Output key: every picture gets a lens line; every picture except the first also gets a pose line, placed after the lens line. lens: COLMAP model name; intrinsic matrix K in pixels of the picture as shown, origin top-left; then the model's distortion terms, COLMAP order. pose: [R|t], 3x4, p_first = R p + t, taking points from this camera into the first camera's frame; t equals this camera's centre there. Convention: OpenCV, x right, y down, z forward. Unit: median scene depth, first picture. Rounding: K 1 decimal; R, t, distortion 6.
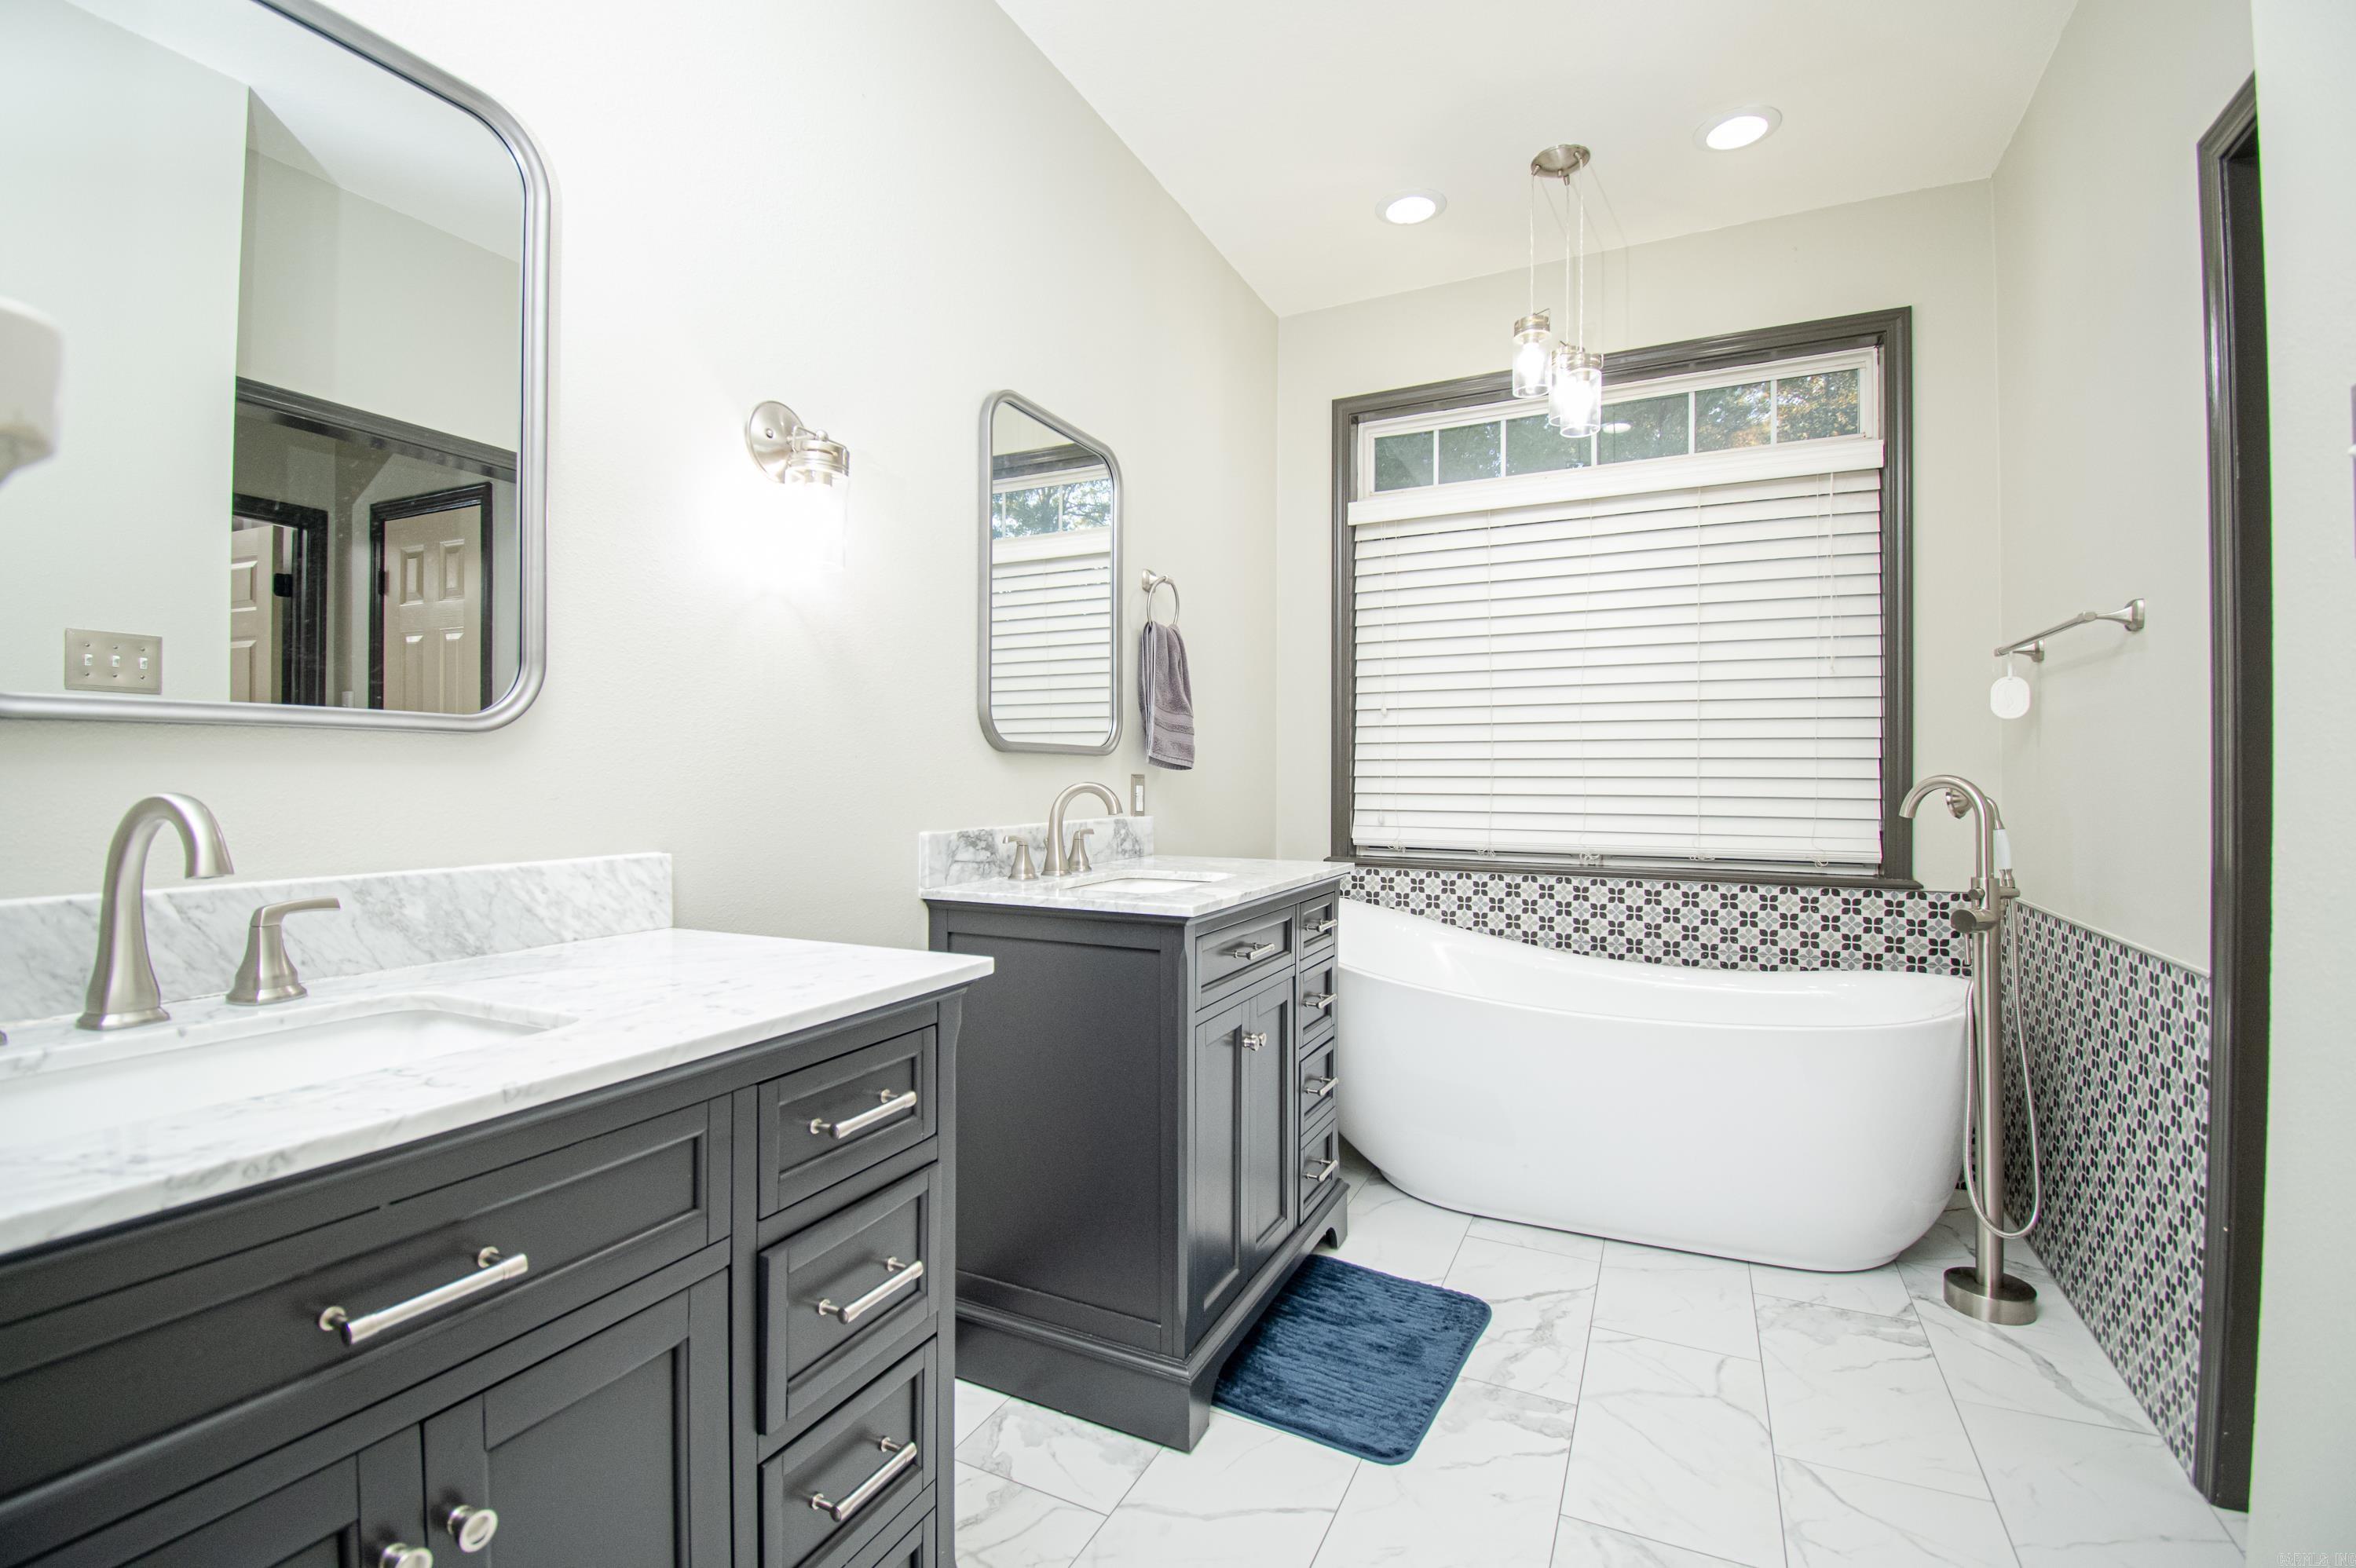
lens RADIAL K [[1048.1, 0, 1175.8], [0, 1048.1, 771.1], [0, 0, 1]] dist [0.002529, -0.011043]
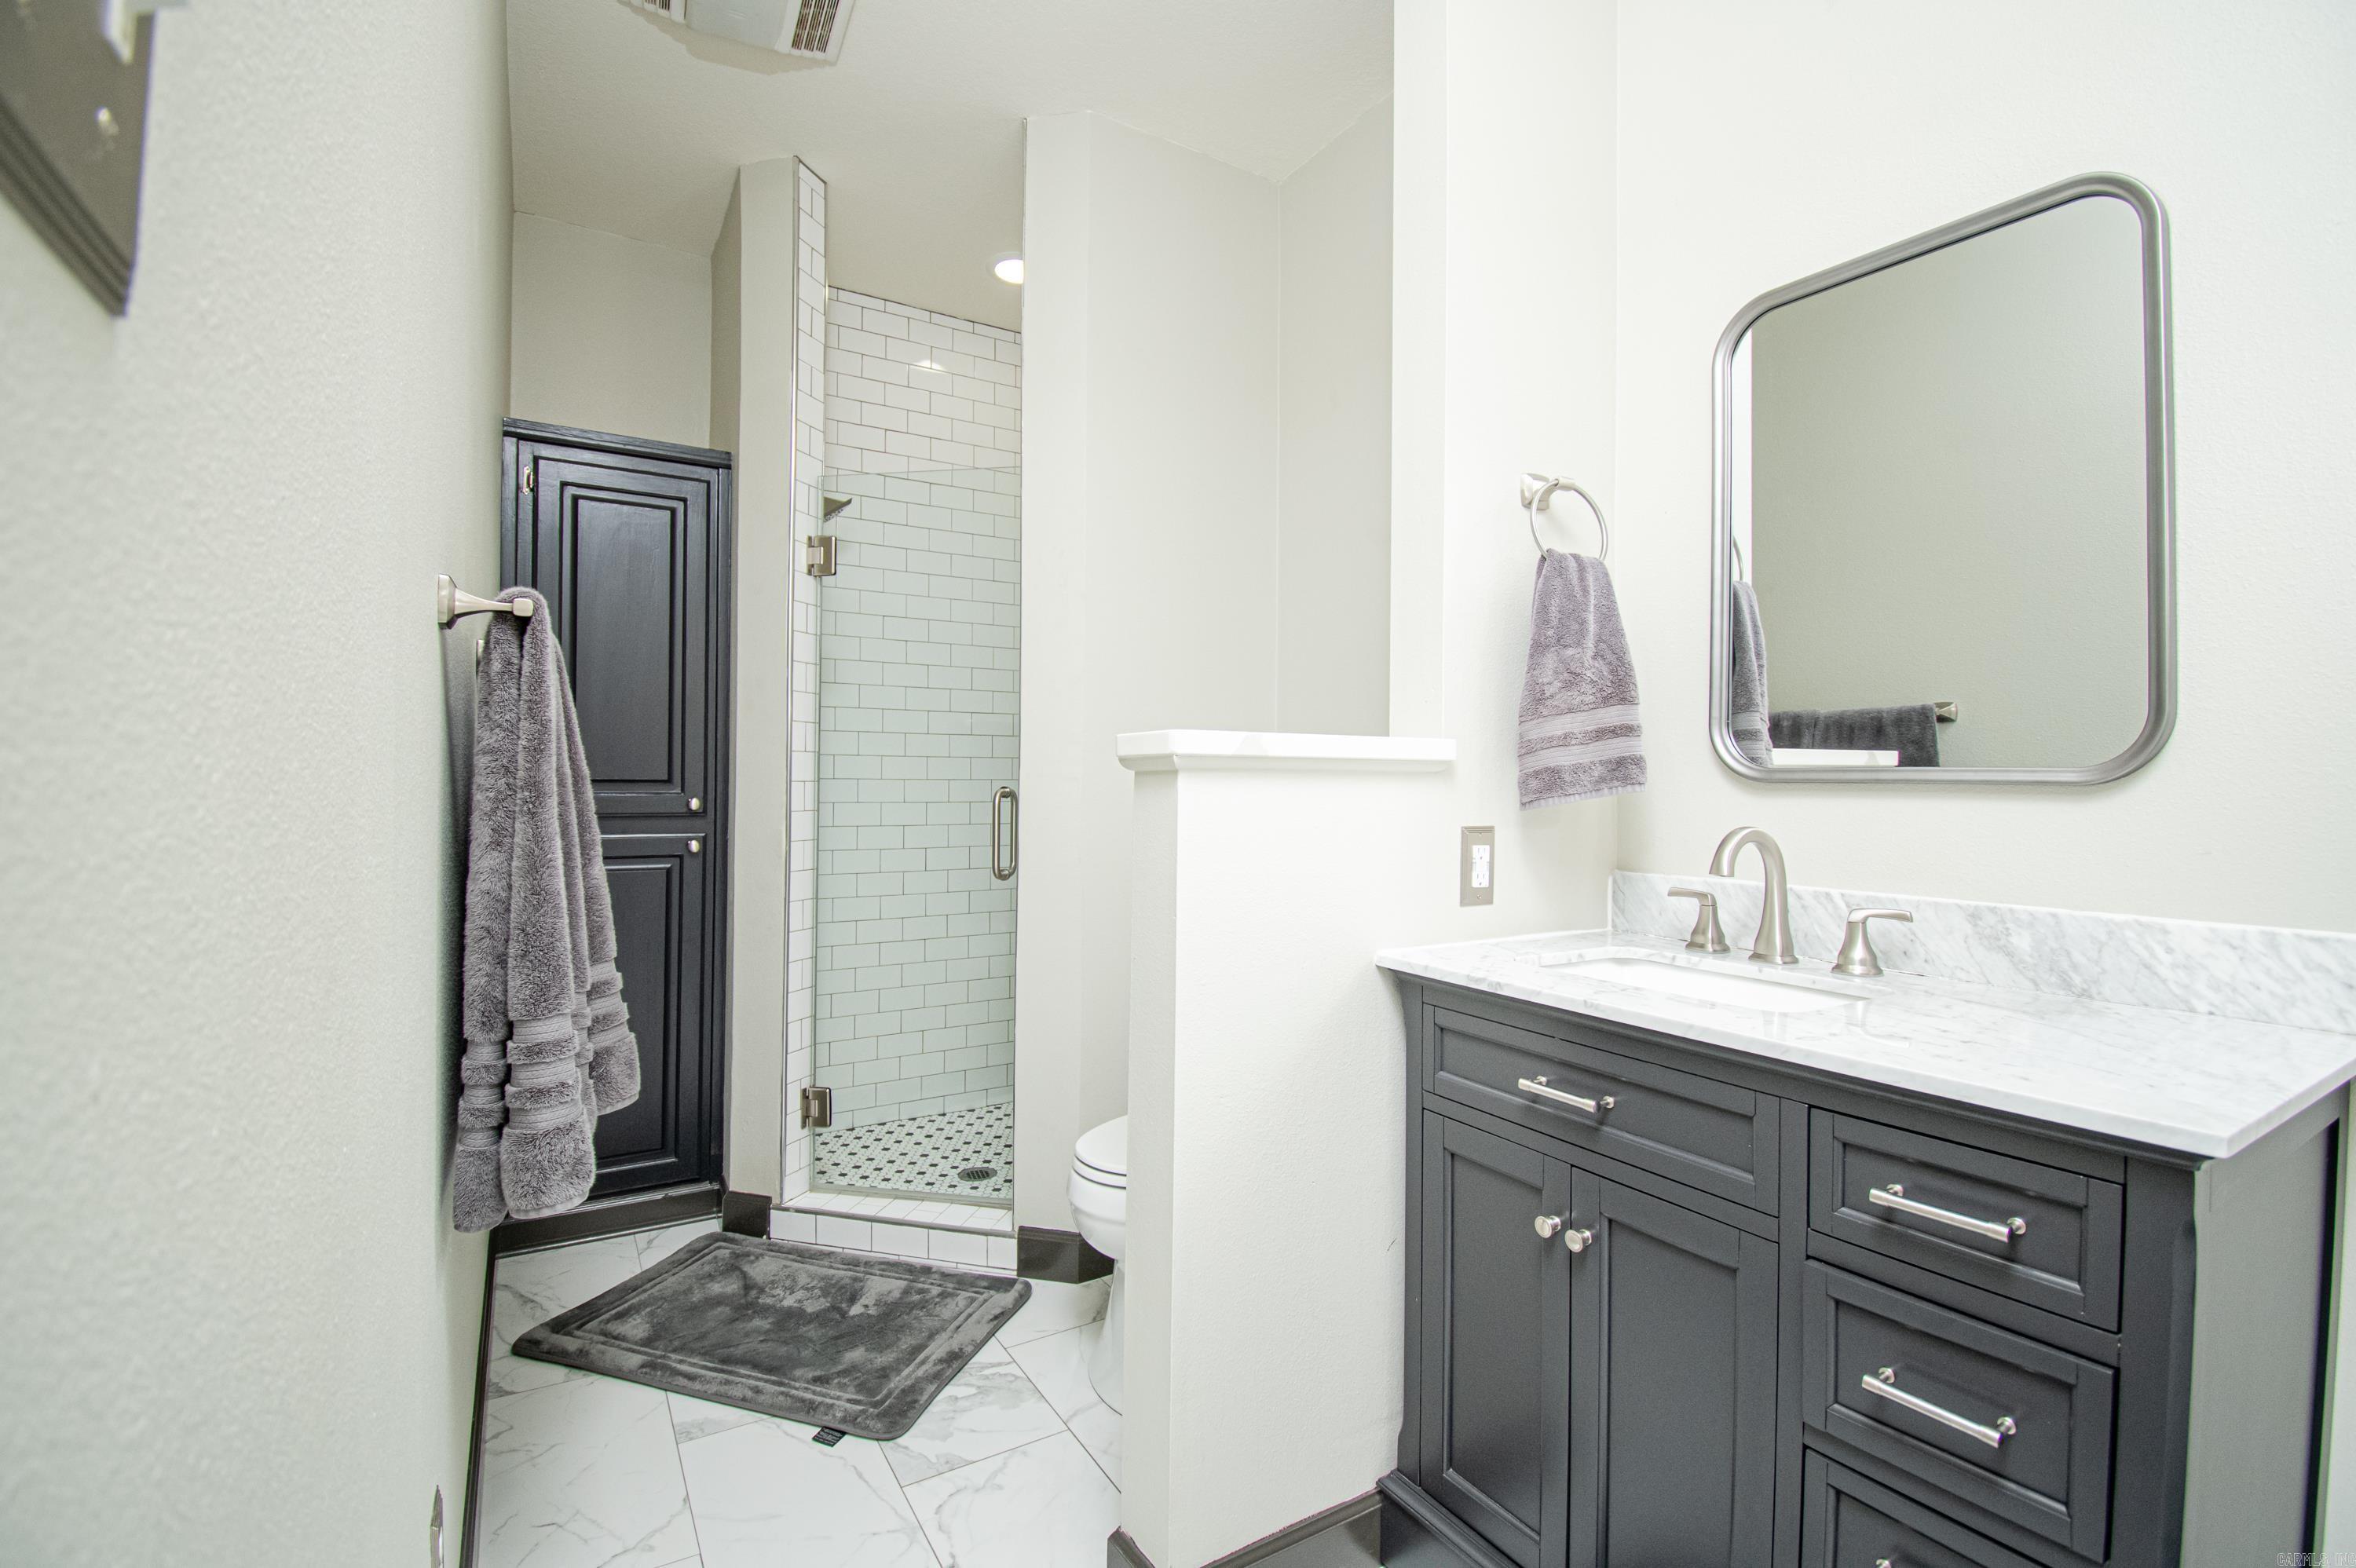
lens RADIAL K [[1048.1, 0, 1180.6], [0, 1048.1, 786.3], [0, 0, 1]] dist [0.002529, -0.011043]
pose [[-0.525018, -0.008988, -0.851044, 0.667450], [-0.015039, 0.999886, -0.001283, -0.018221], [0.850958, 0.012126, -0.525093, 0.754389]]
